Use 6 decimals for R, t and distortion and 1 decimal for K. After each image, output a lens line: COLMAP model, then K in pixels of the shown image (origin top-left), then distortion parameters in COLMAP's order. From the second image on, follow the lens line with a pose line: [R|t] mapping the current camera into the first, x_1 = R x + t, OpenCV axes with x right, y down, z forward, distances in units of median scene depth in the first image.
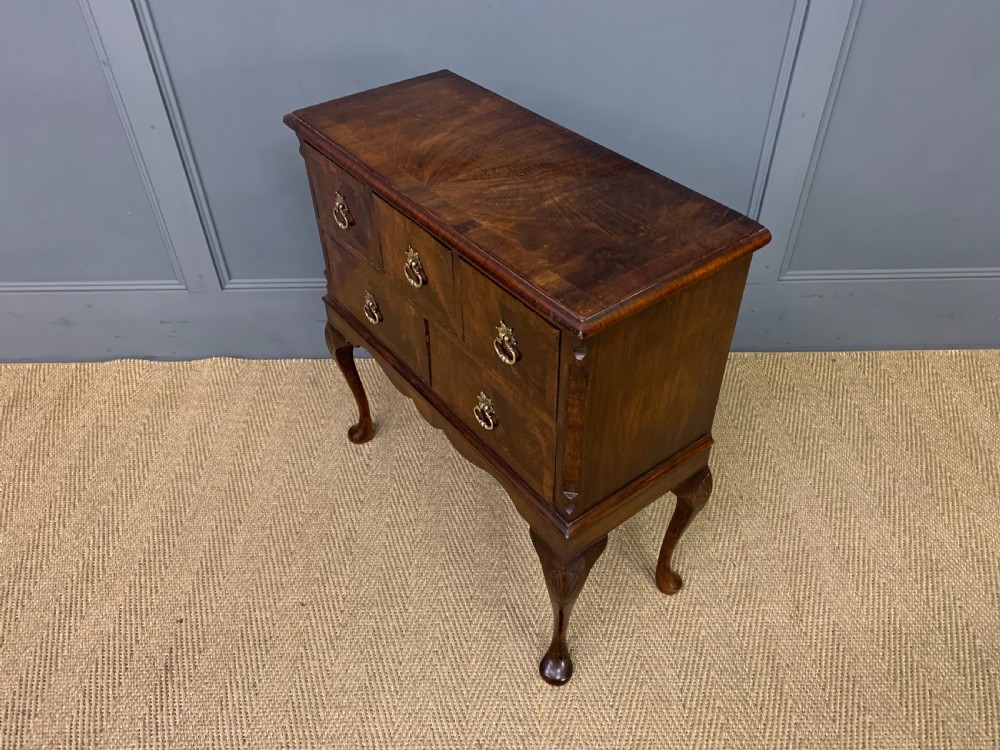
lens RADIAL K [[772.6, 0, 504.5], [0, 772.6, 369.7], [0, 0, 1]] dist [0.006137, 0.001946]
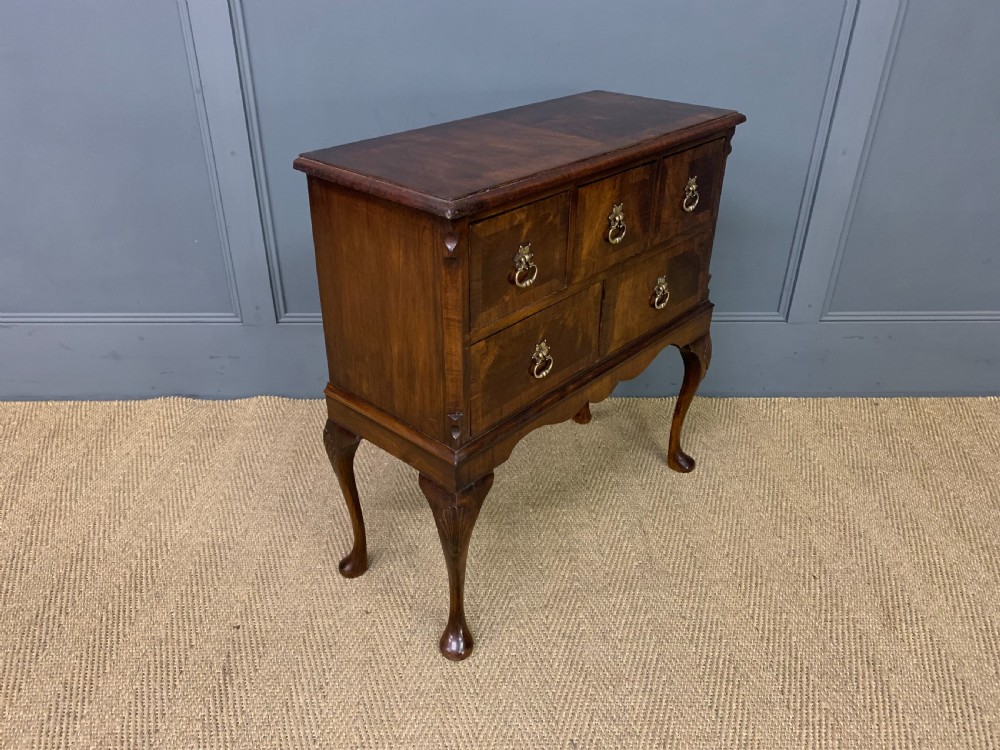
lens RADIAL K [[772.6, 0, 491.2], [0, 772.6, 378.3], [0, 0, 1]] dist [0.006137, 0.001946]
pose [[0.999732, 0.010894, 0.020439, -0.123638], [-0.006792, 0.981576, -0.190953, 0.189597], [-0.022143, 0.190763, 0.981386, 0.016228]]
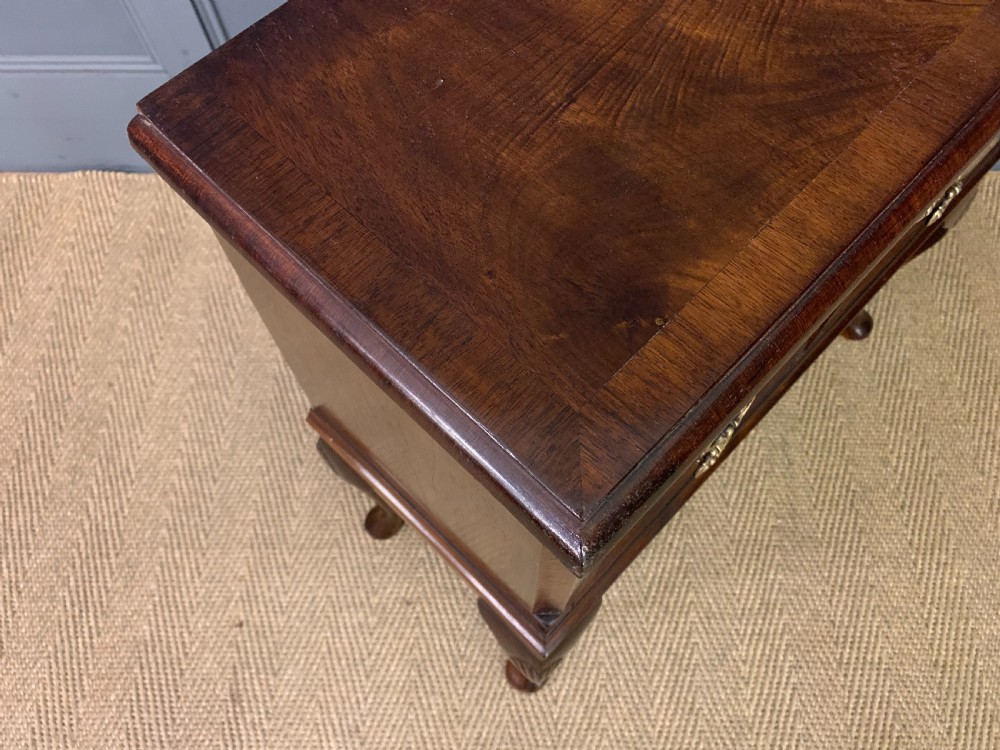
lens RADIAL K [[772.6, 0, 491.5], [0, 772.6, 379.0], [0, 0, 1]] dist [0.006137, 0.001946]
pose [[0.999732, 0.018312, -0.014165, -0.165858], [-0.010662, 0.907272, 0.420409, -0.171264], [0.020550, -0.420145, 0.907224, 0.413942]]
